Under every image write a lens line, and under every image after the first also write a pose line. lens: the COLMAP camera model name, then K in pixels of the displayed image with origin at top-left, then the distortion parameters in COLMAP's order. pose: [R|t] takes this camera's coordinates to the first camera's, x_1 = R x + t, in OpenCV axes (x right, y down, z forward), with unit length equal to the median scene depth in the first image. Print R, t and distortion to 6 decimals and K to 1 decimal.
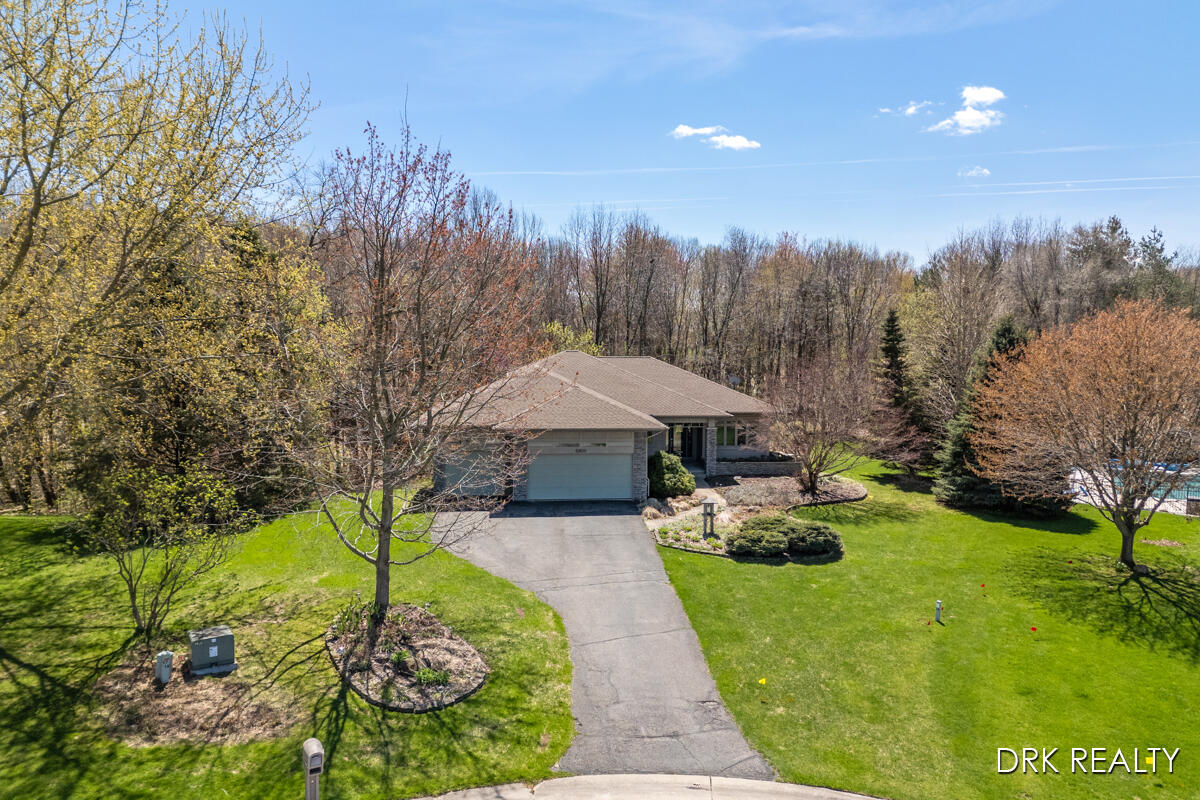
lens RADIAL K [[884.3, 0, 598.5], [0, 884.3, 398.6], [0, 0, 1]] dist [0.065043, -0.057507]
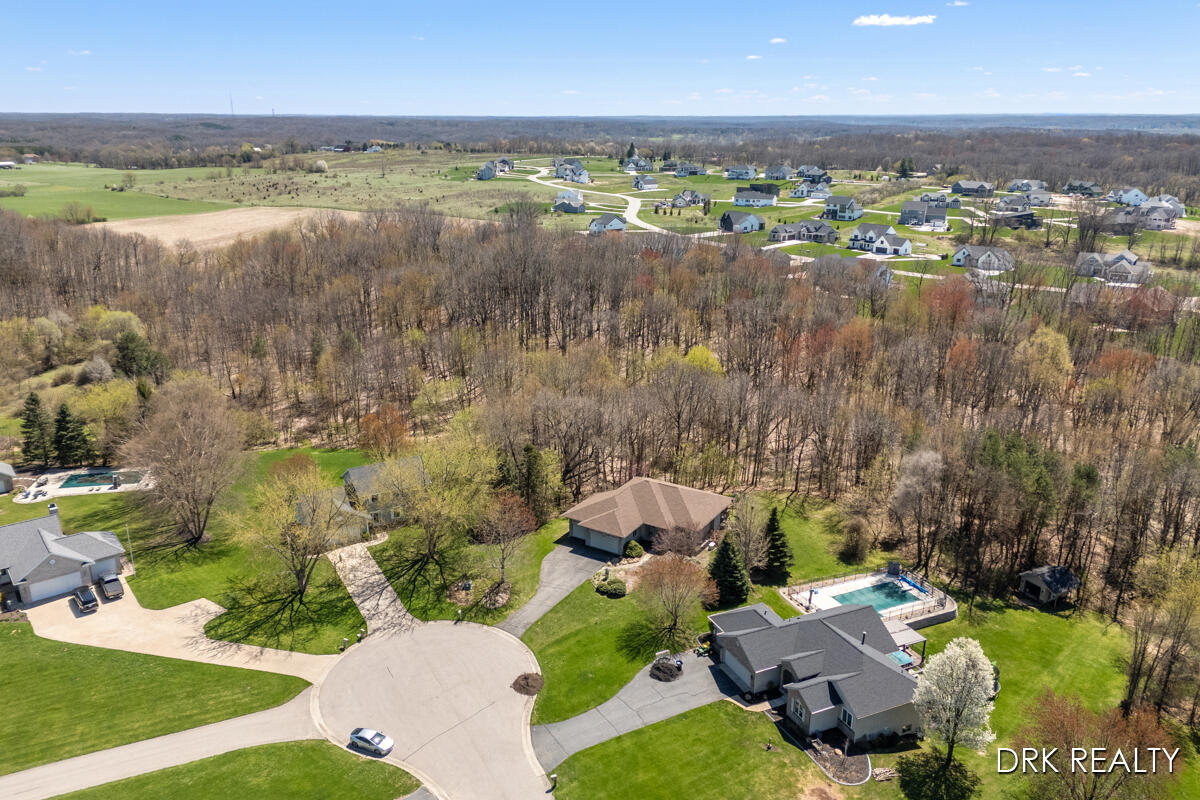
lens RADIAL K [[884.3, 0, 596.3], [0, 884.3, 406.1], [0, 0, 1]] dist [0.065043, -0.057507]
pose [[0.790554, 0.185090, -0.583752, 1.722200], [-0.039324, 0.966607, 0.253227, -1.190301], [0.611129, -0.177234, 0.771434, -1.372123]]
